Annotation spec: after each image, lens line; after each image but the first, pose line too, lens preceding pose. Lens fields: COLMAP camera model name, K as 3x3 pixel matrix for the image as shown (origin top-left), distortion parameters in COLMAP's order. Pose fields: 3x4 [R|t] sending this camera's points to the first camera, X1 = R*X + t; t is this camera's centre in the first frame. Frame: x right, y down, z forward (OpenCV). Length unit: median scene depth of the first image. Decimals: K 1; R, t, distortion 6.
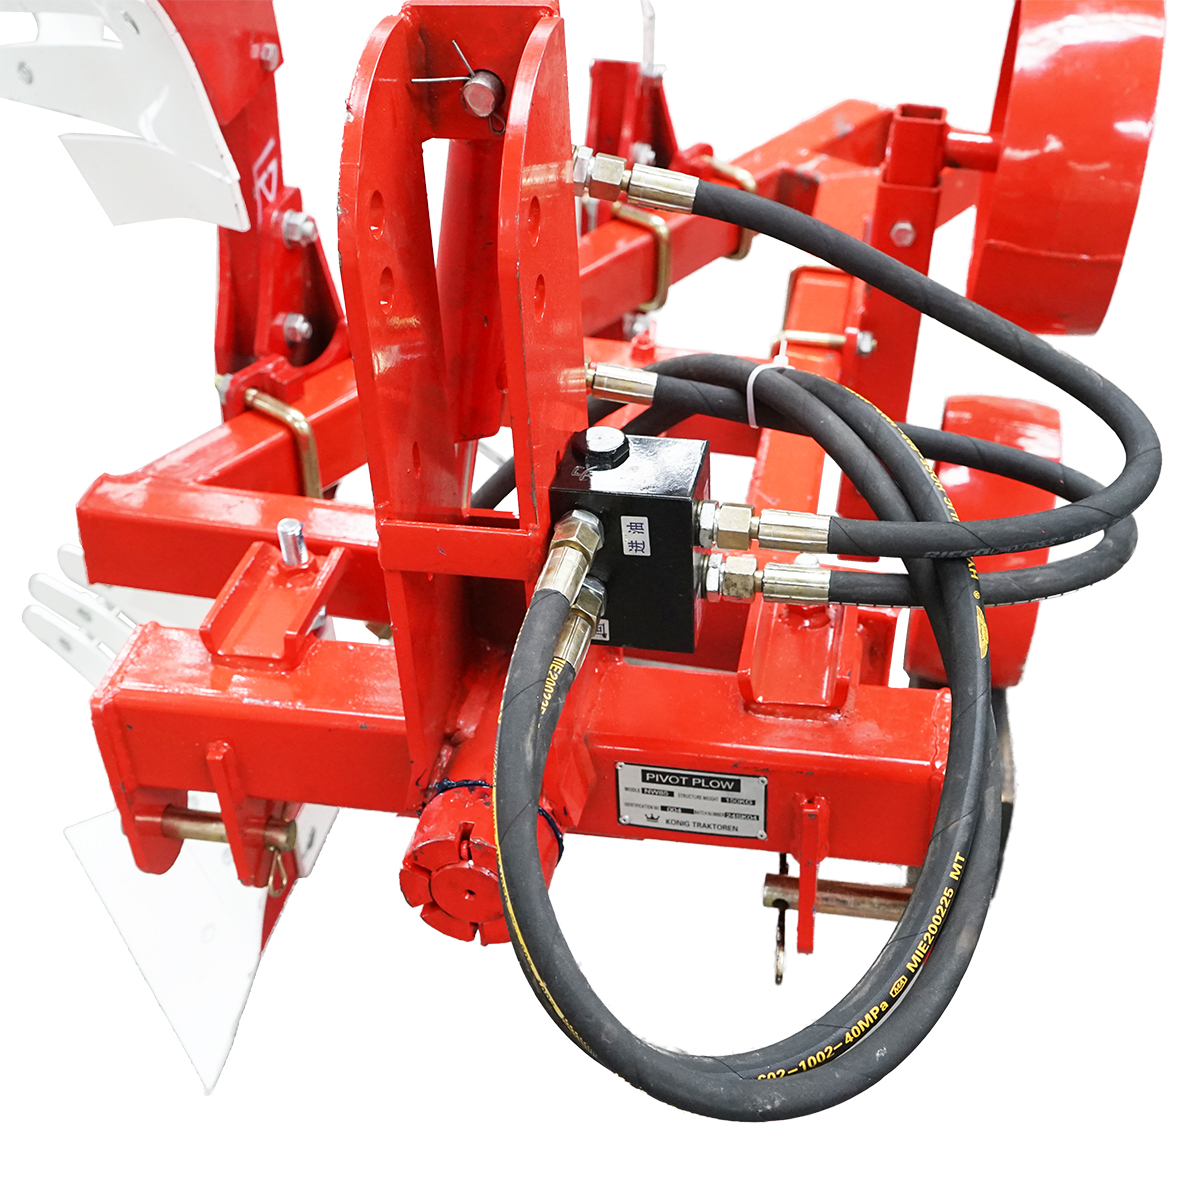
lens RADIAL K [[1840.4, 0, 600.0], [0, 1840.4, 600.0], [0, 0, 1]] dist [-0.123097, 0.472409]
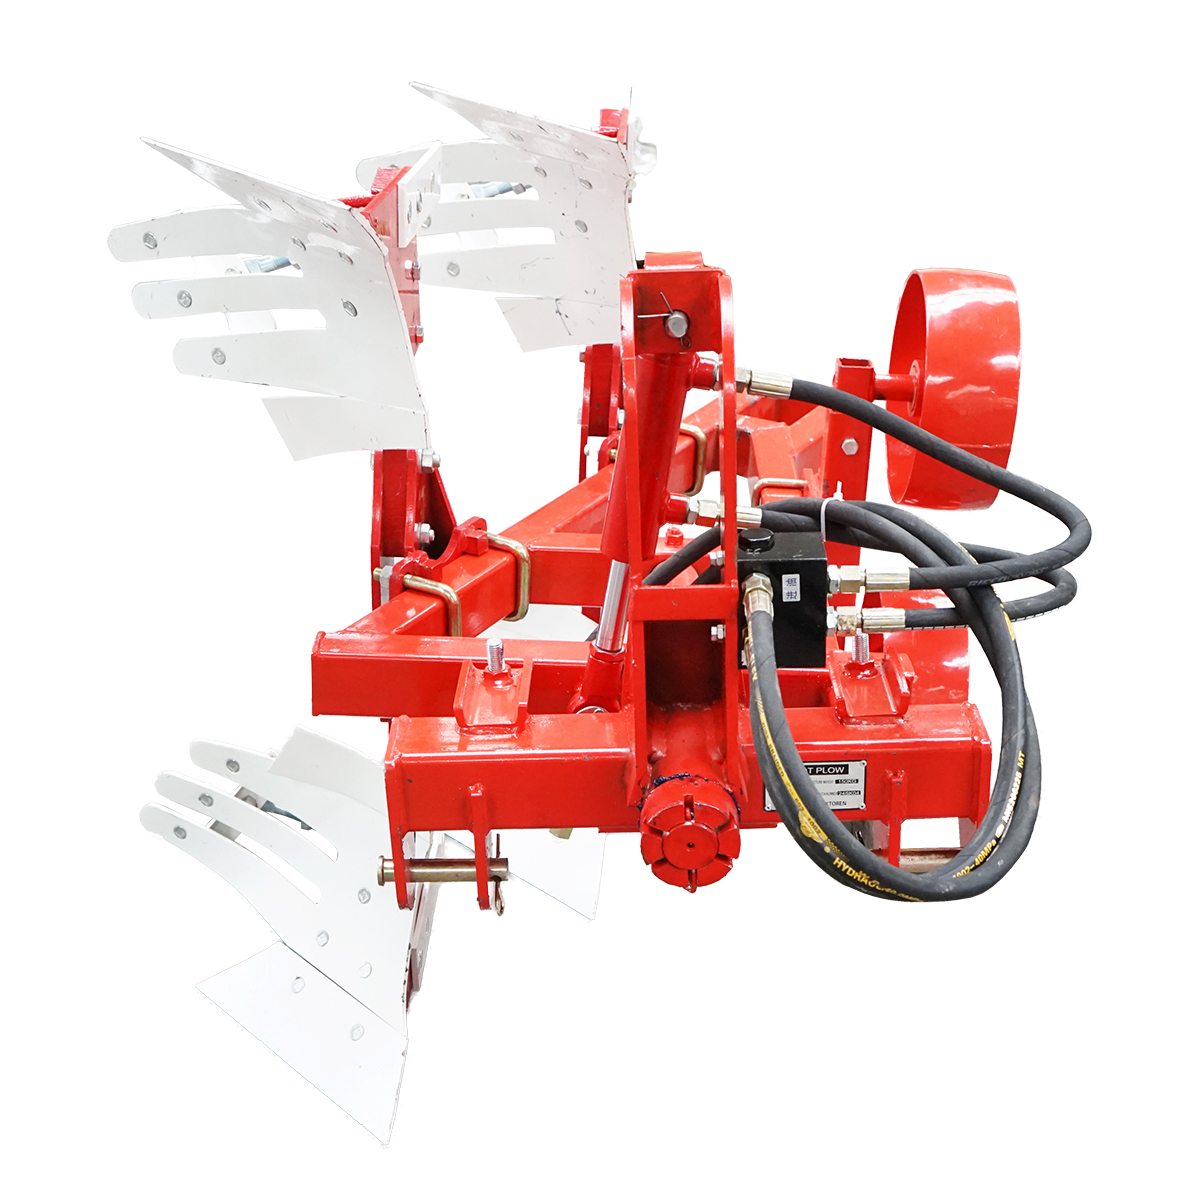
lens RADIAL K [[2333.0, 0, 600.0], [0, 2333.0, 600.0], [0, 0, 1]] dist [-0.047881, -0.142391]
pose [[0.974571, -0.054710, 0.217297, -0.525466], [0.104057, 0.969331, -0.222640, 0.368544], [-0.198452, 0.239590, 0.950375, -0.798790]]
